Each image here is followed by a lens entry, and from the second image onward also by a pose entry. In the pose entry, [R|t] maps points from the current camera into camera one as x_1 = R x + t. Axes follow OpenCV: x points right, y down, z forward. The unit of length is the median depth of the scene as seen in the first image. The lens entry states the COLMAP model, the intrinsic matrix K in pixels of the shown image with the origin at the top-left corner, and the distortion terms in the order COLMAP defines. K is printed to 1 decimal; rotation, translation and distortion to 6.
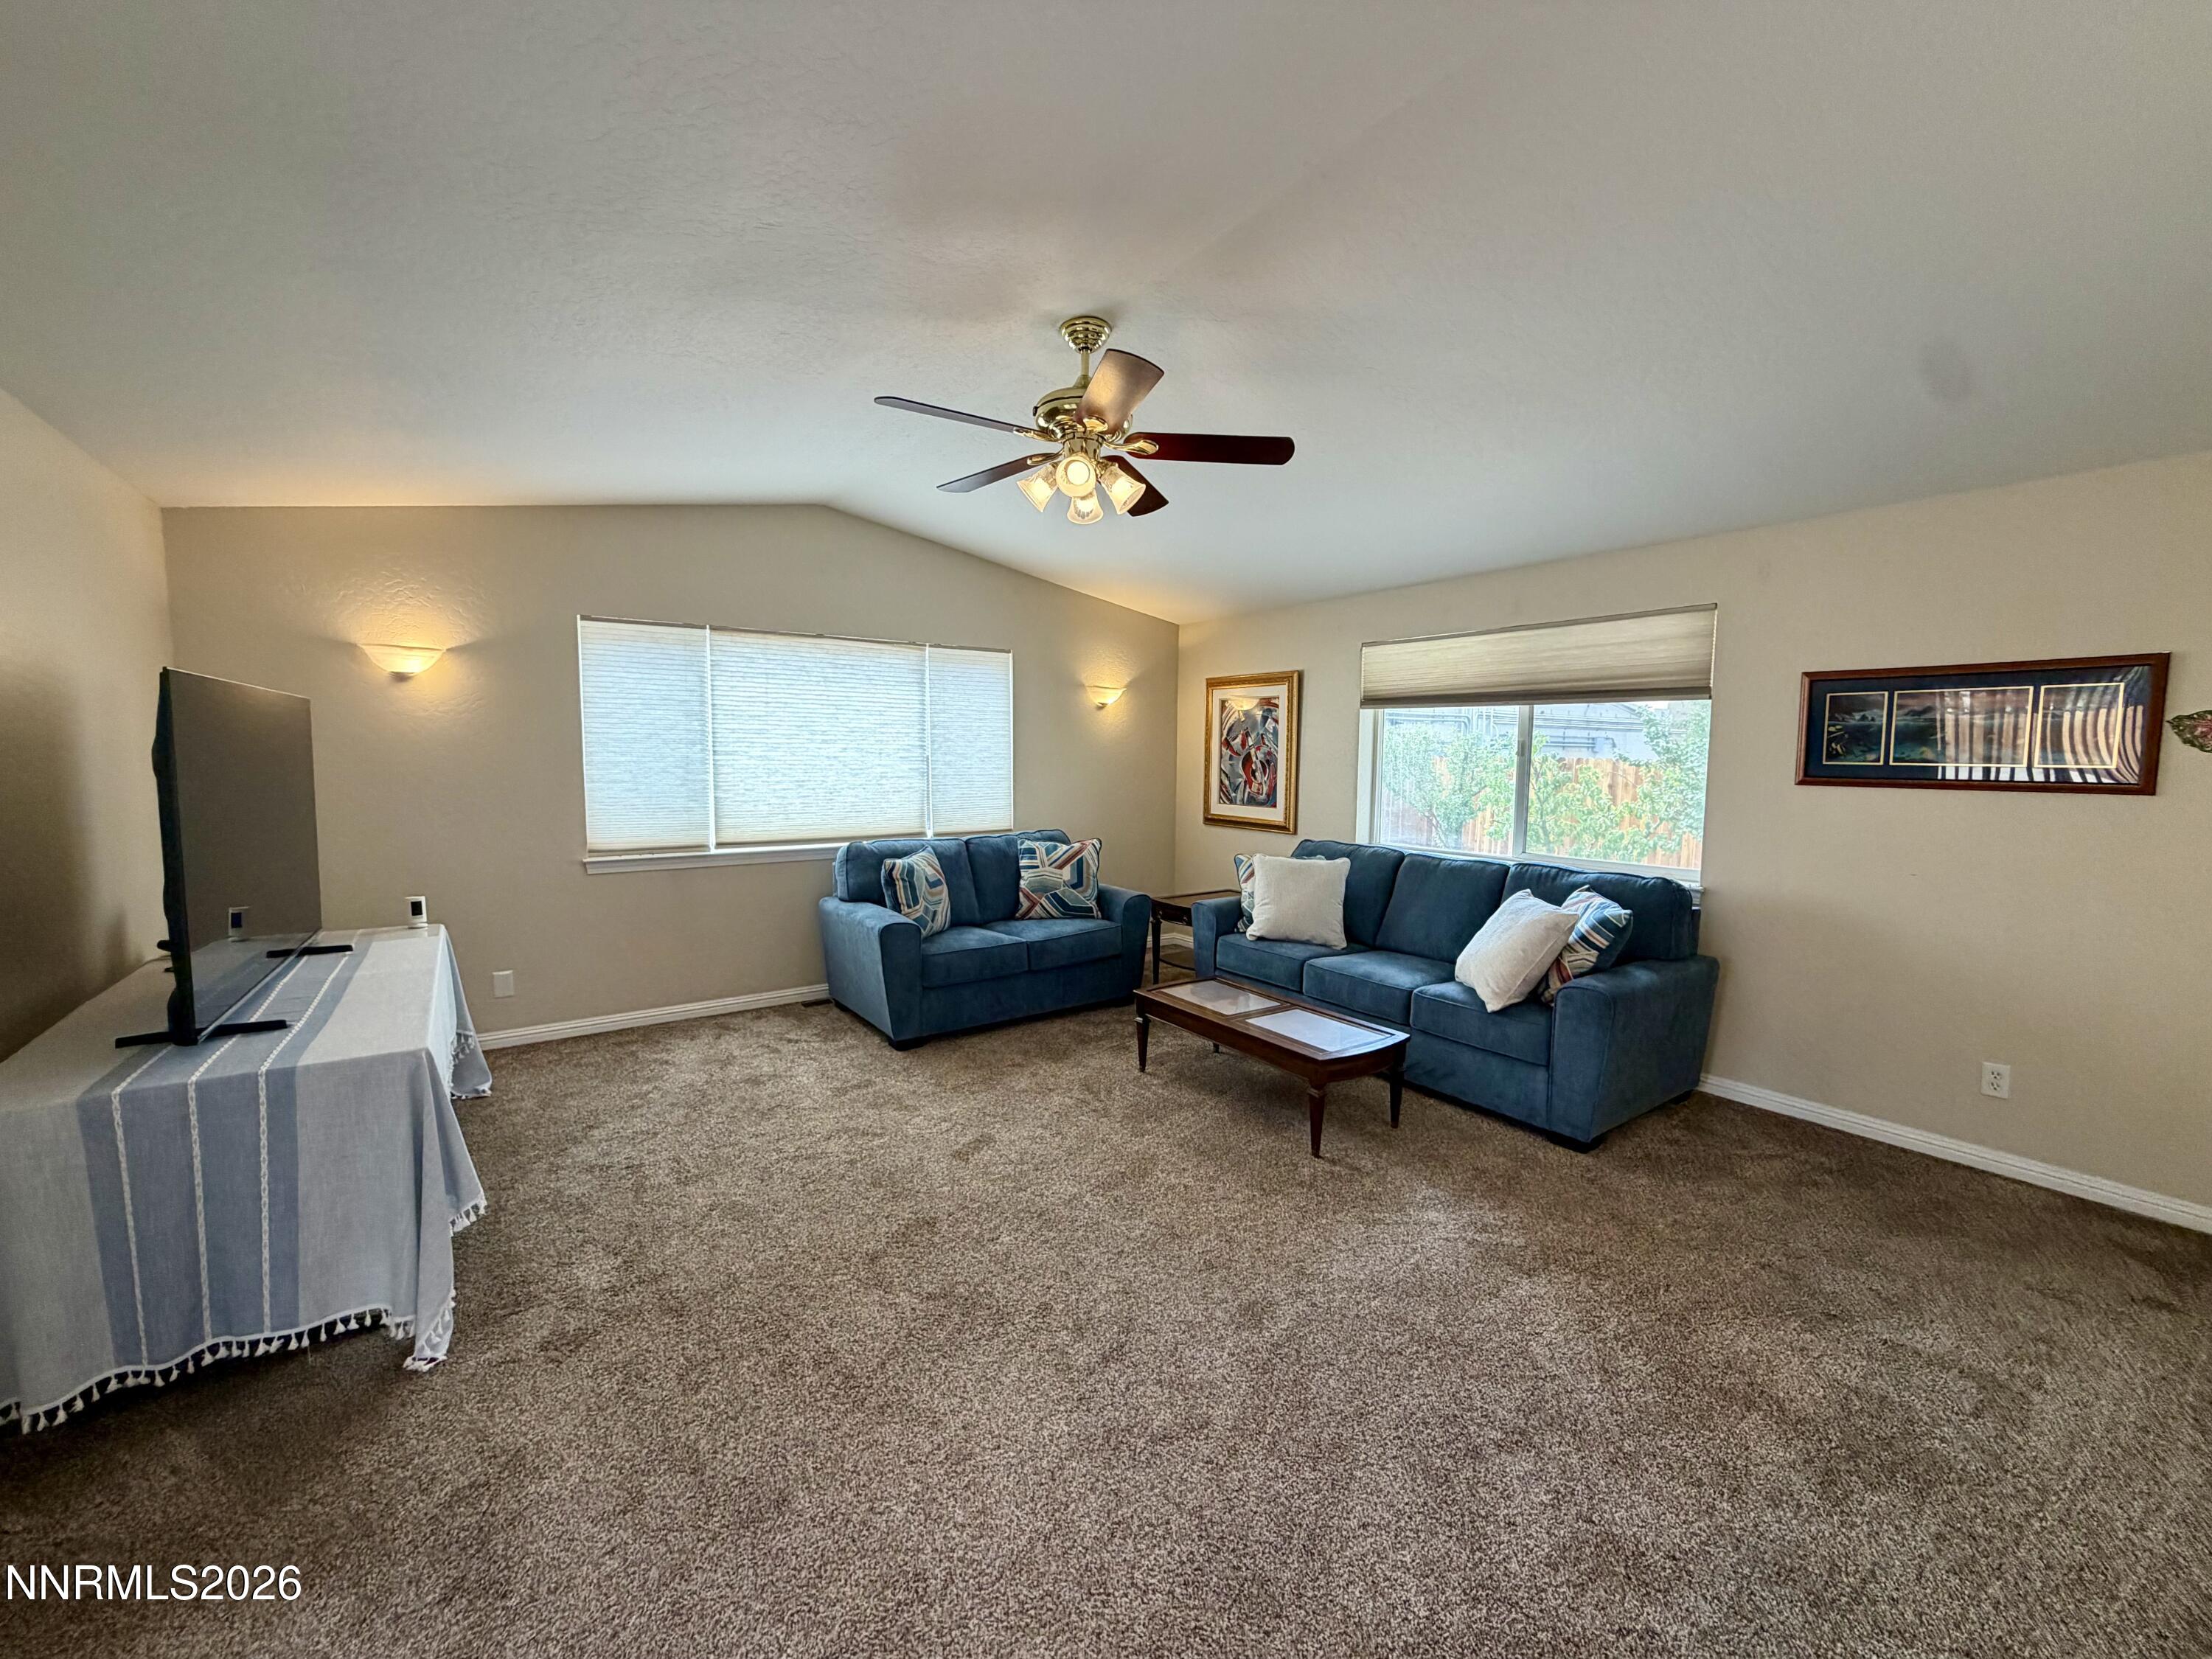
lens RADIAL K [[886.3, 0, 1100.0], [0, 886.3, 827.0], [0, 0, 1]] dist [-0.000926, -0.000123]
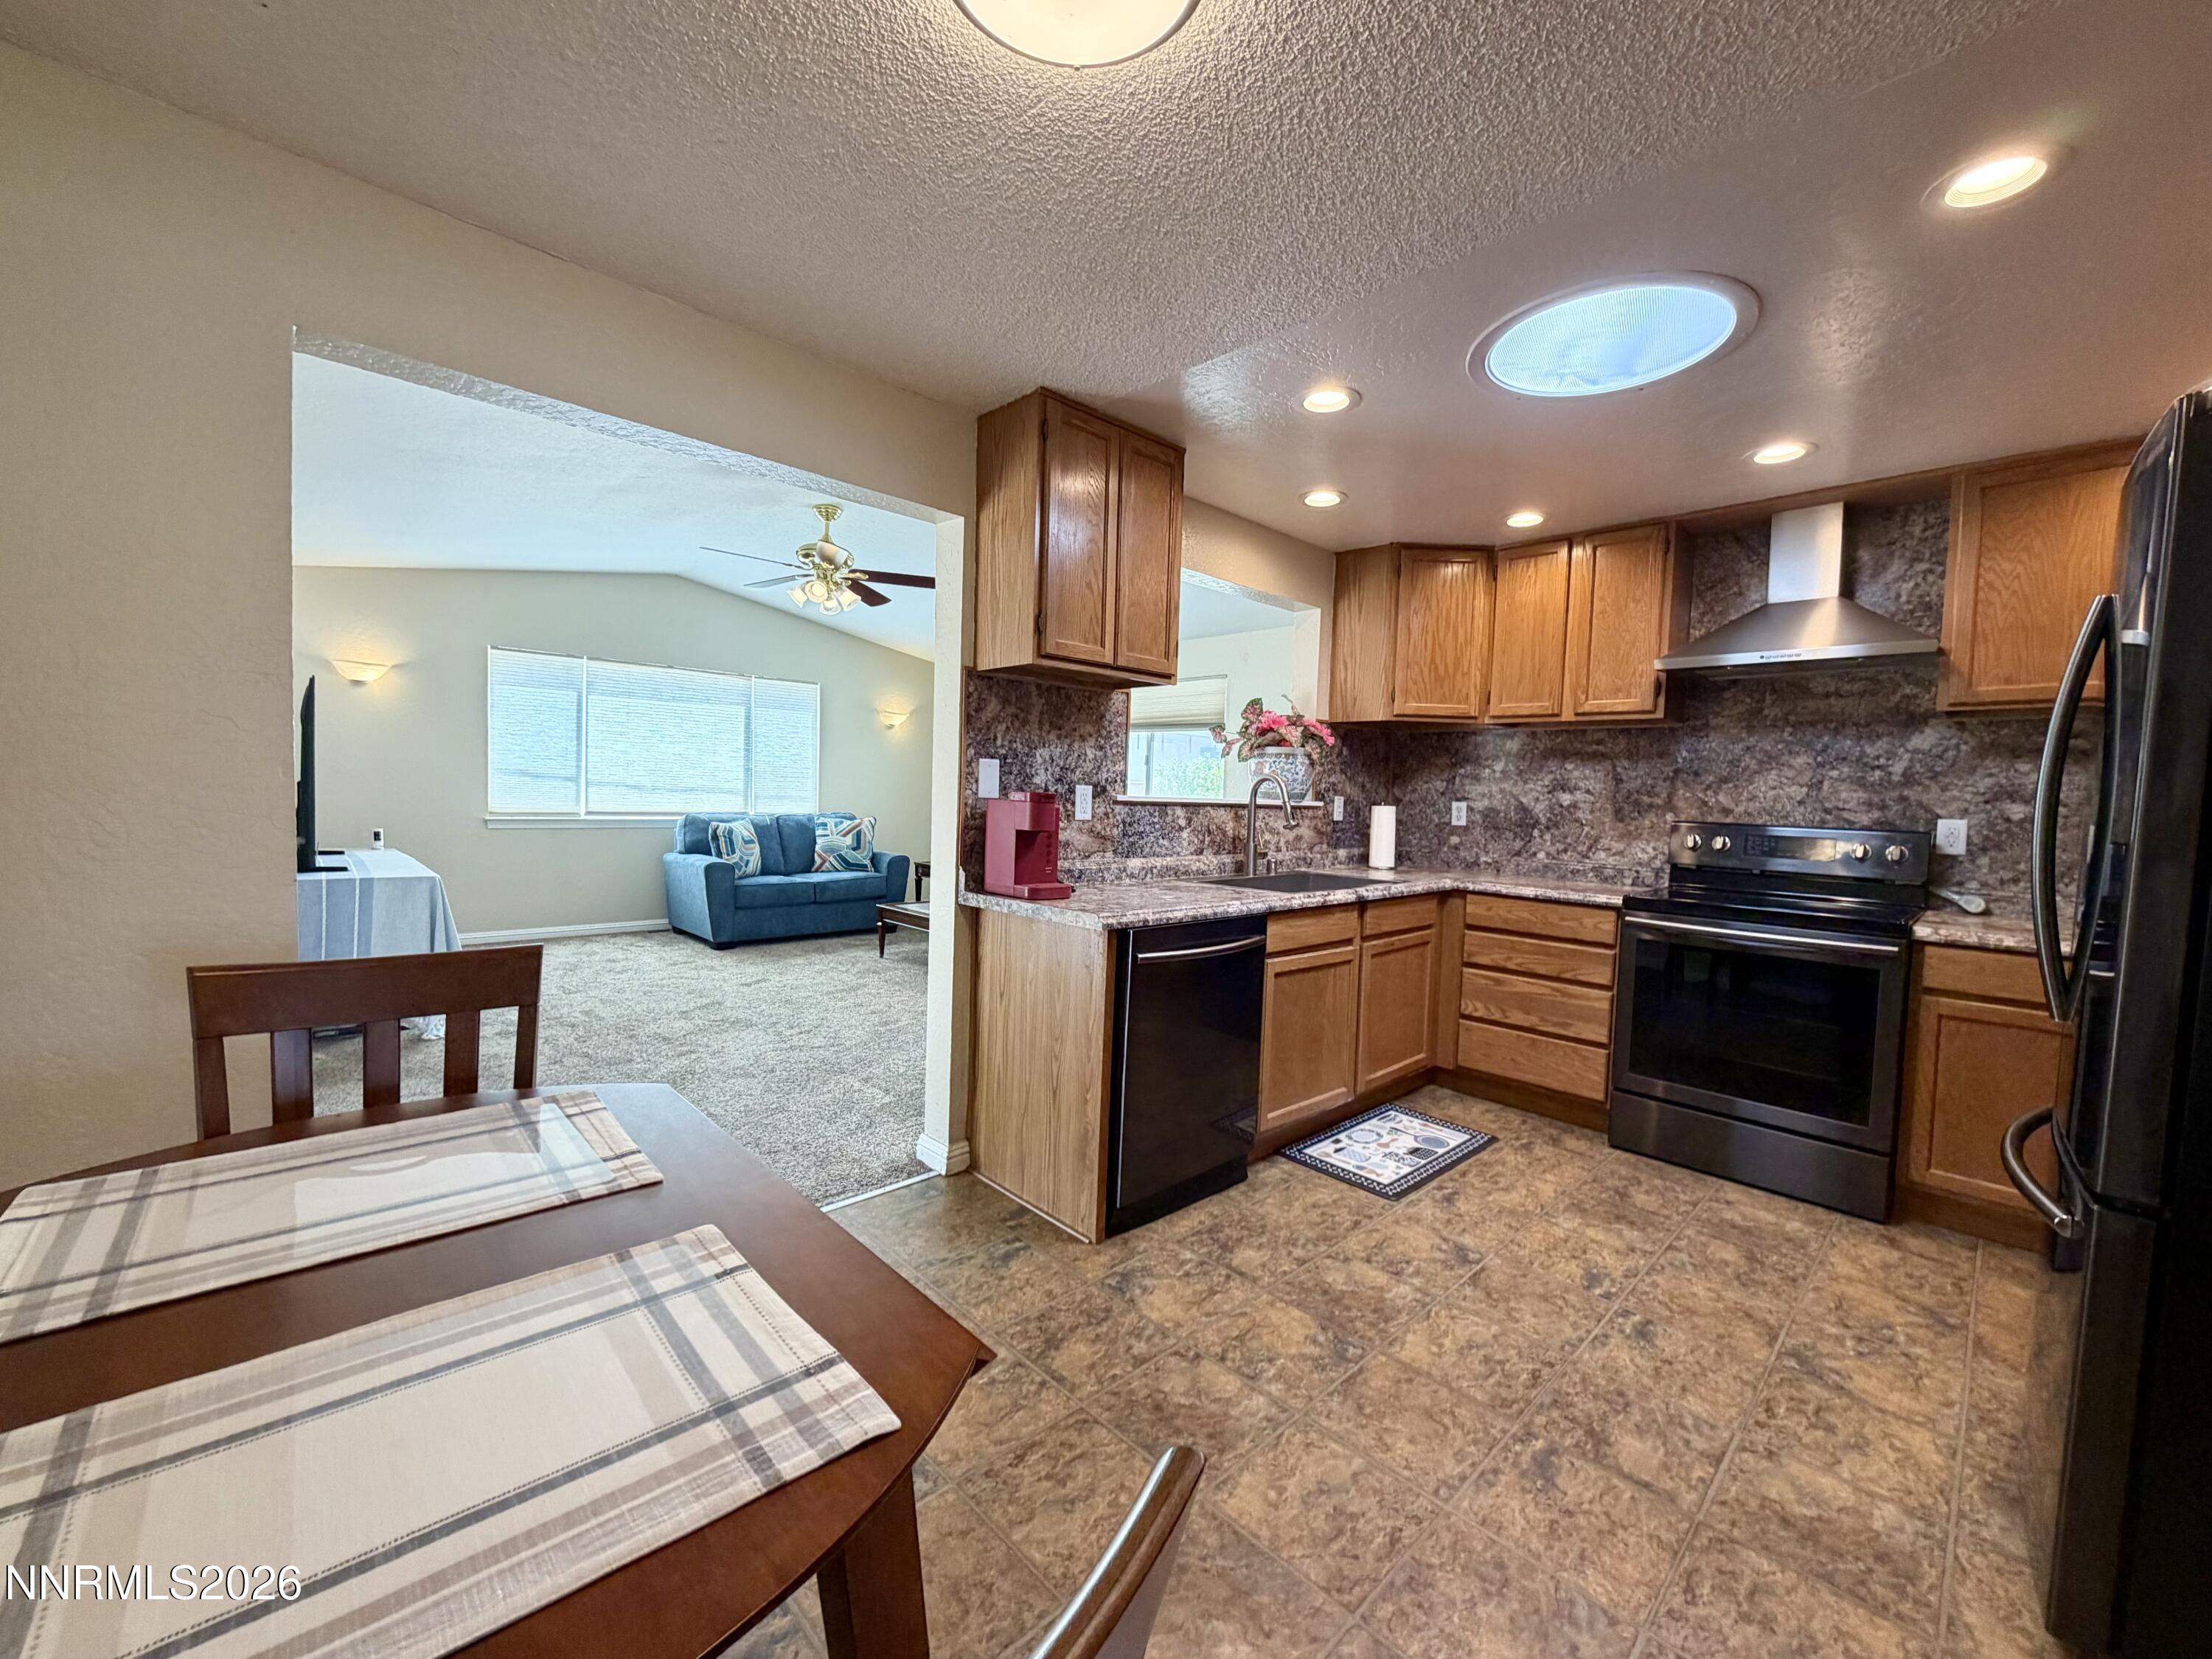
lens RADIAL K [[893.6, 0, 1111.8], [0, 893.6, 830.3], [0, 0, 1]] dist [-0.000105, -0.000198]
pose [[0.988694, 0.019709, 0.148647, 0.178842], [-0.014195, 0.999174, -0.038065, 0.091842], [-0.149274, 0.035524, 0.988158, -0.517558]]
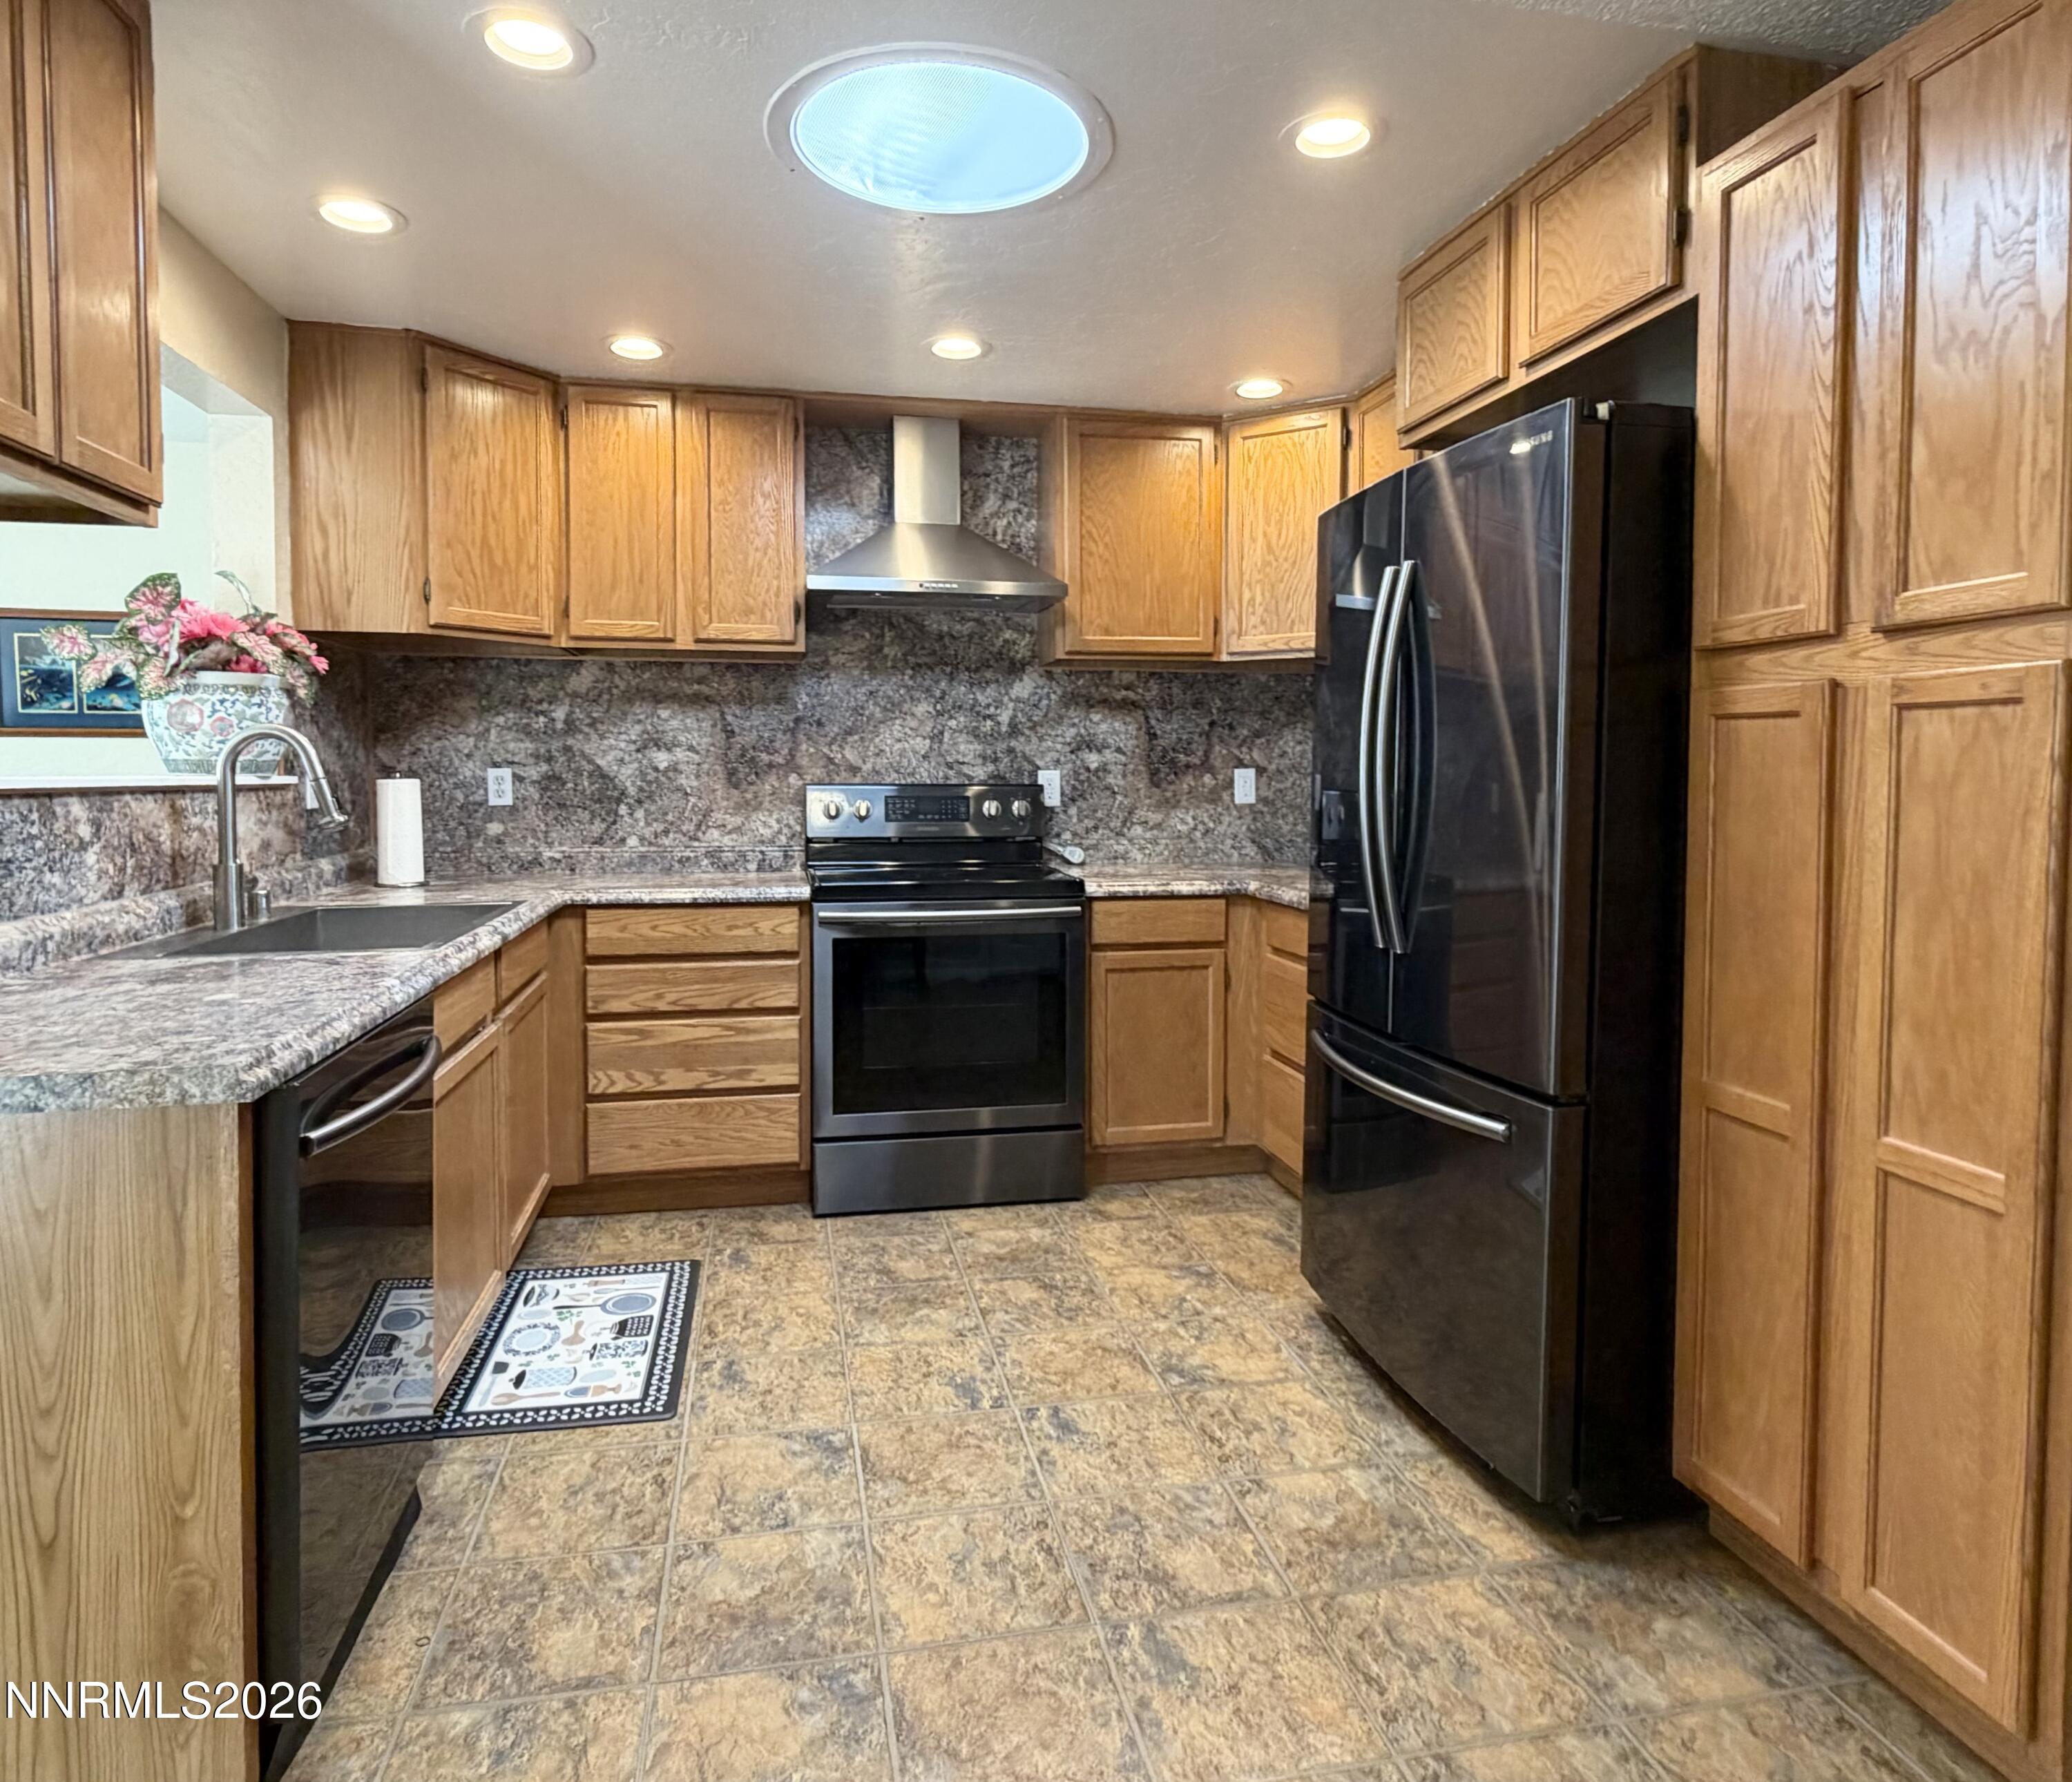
lens RADIAL K [[1251.7, 0, 1028.6], [0, 1251.7, 816.9], [0, 0, 1]] dist [-0.000961, -0.001694]
pose [[0.403845, -0.039364, 0.913980, 0.054226], [0.078403, 0.996887, 0.008293, 0.073959], [-0.911461, 0.068309, 0.405675, -0.301846]]
